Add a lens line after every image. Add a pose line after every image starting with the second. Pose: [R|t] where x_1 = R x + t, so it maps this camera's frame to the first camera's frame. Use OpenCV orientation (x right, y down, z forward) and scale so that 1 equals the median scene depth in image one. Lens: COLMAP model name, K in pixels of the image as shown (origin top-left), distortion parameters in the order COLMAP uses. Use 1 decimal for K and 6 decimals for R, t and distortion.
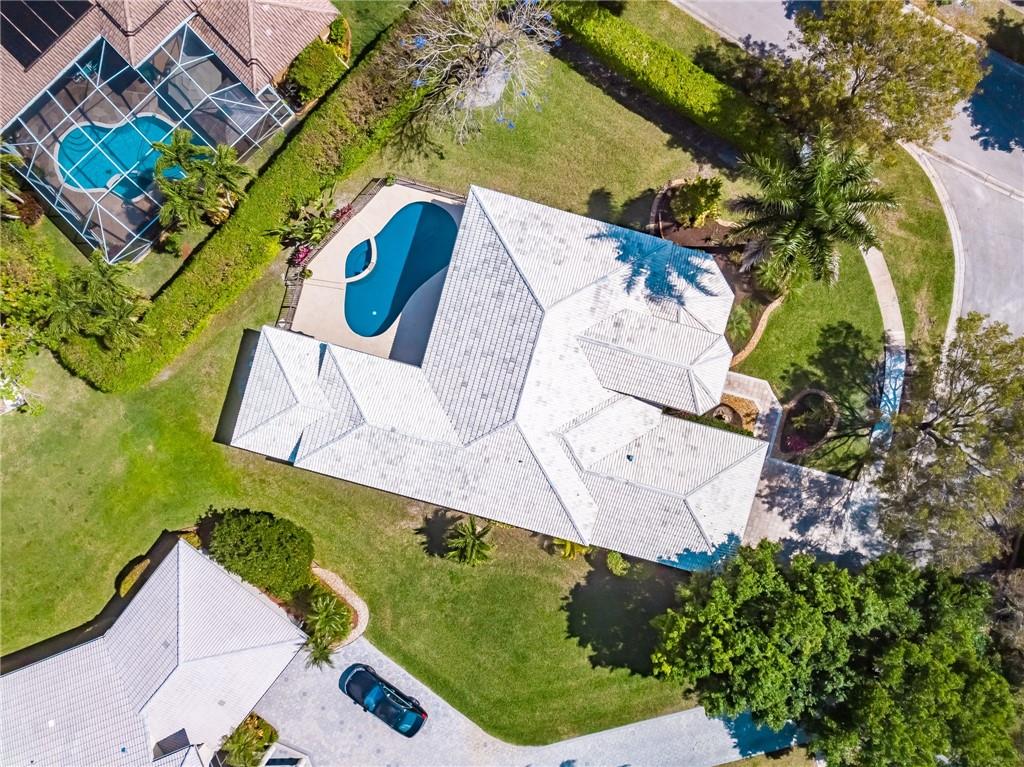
lens RADIAL K [[771.2, 0, 510.2], [0, 771.2, 384.8], [0, 0, 1]] dist [0.010120, 0.003541]
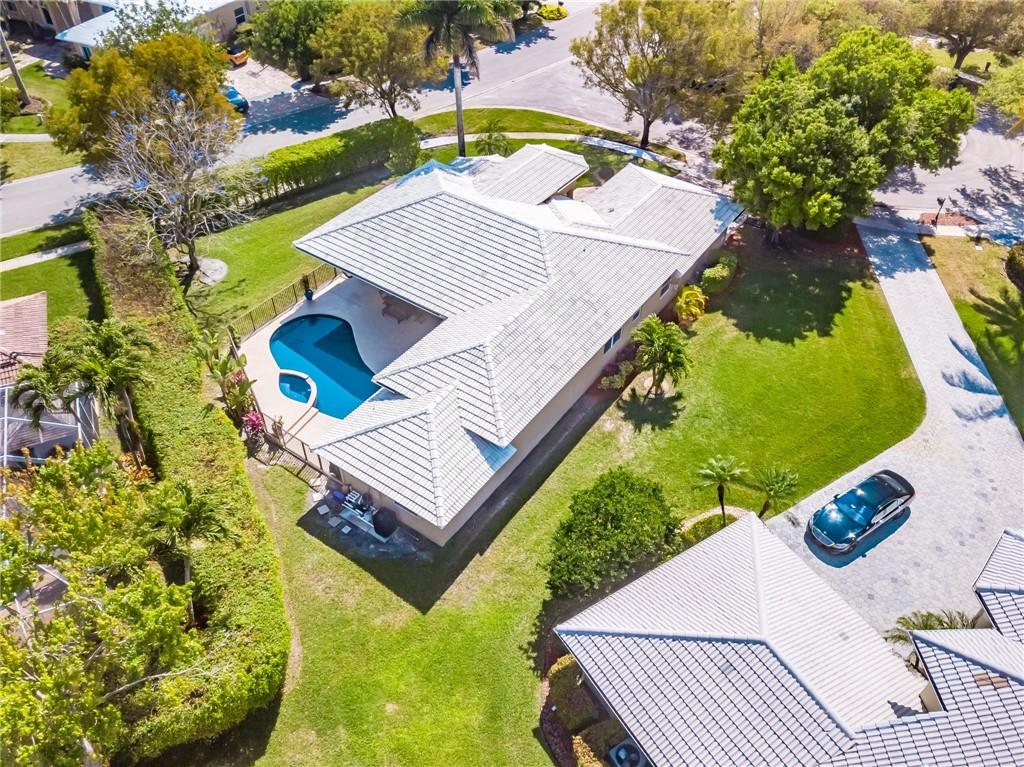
lens RADIAL K [[771.2, 0, 511.1], [0, 771.2, 383.4], [0, 0, 1]] dist [0.010120, 0.003541]
pose [[0.337217, -0.653596, 0.677567, -0.667582], [0.941405, 0.238990, -0.237991, 0.245913], [-0.006381, 0.718120, 0.695890, 0.422576]]
